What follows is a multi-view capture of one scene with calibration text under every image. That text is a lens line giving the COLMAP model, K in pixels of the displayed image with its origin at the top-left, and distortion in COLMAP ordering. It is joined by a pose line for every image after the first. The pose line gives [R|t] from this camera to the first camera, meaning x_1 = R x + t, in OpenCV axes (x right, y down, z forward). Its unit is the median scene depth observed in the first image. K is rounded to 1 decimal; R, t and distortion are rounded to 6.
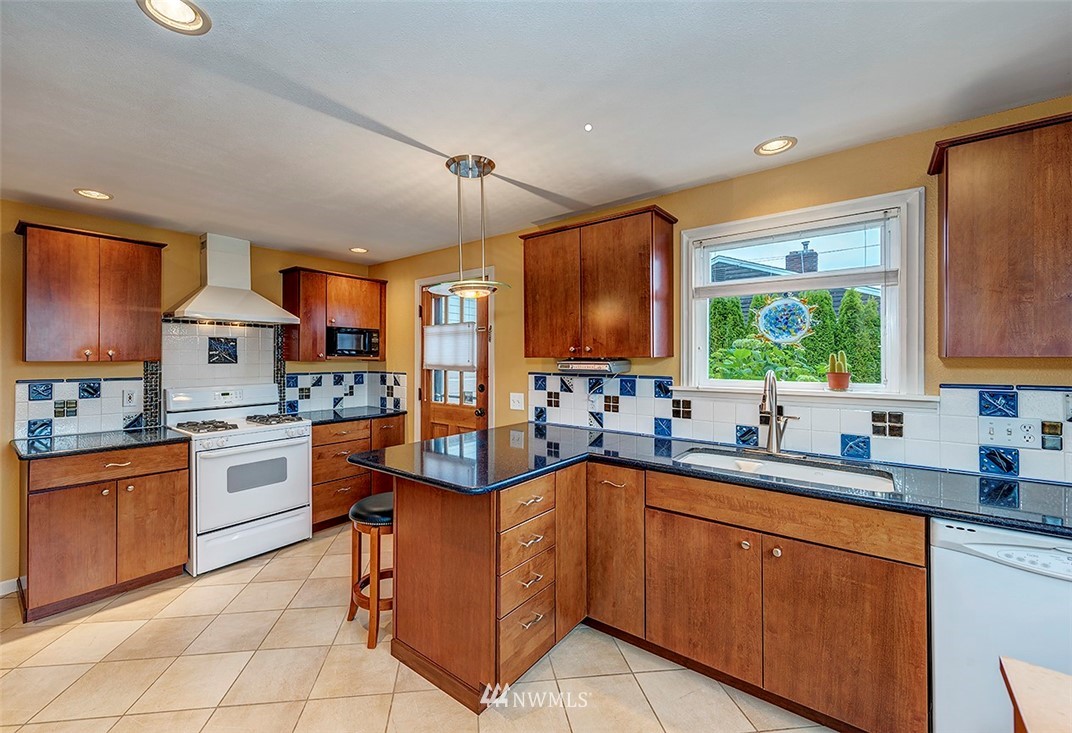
lens RADIAL K [[439.7, 0, 514.8], [0, 439.7, 354.1], [0, 0, 1]] dist [0.001057, 0.000108]
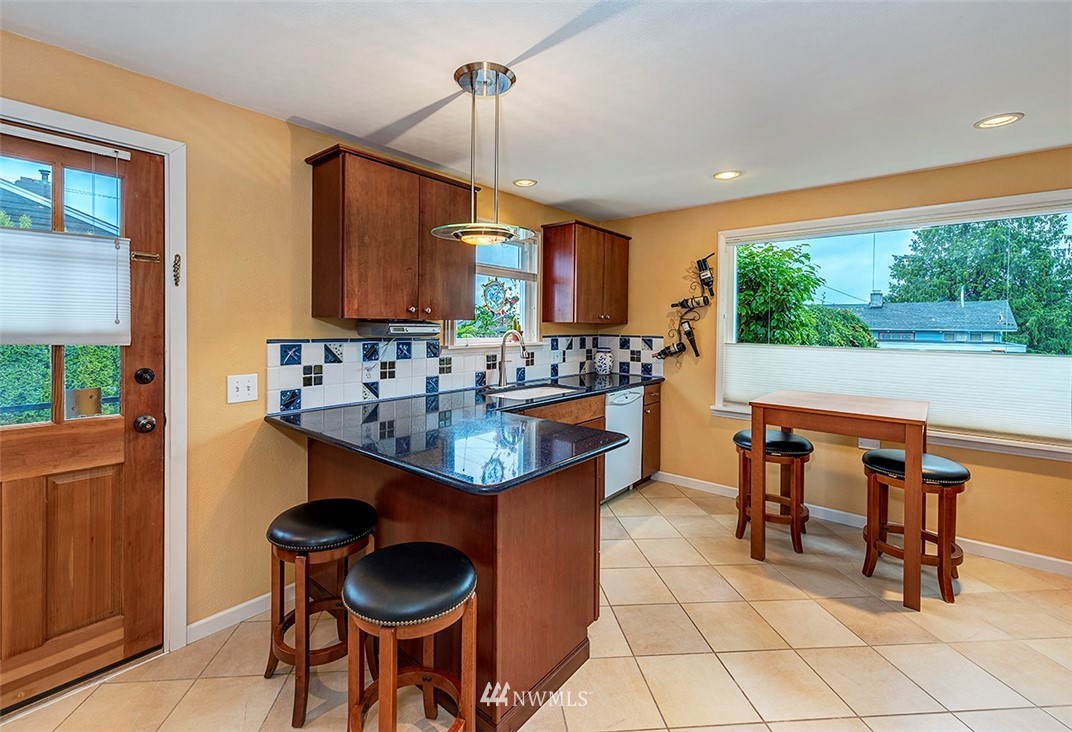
lens RADIAL K [[453.8, 0, 533.6], [0, 453.8, 329.7], [0, 0, 1]] dist [0.000630, 0.000085]
pose [[0.014937, -0.010744, 0.999831, -0.775613], [-0.021413, 0.999709, 0.011063, 0.013095], [-0.999659, -0.021575, 0.014703, 0.736918]]
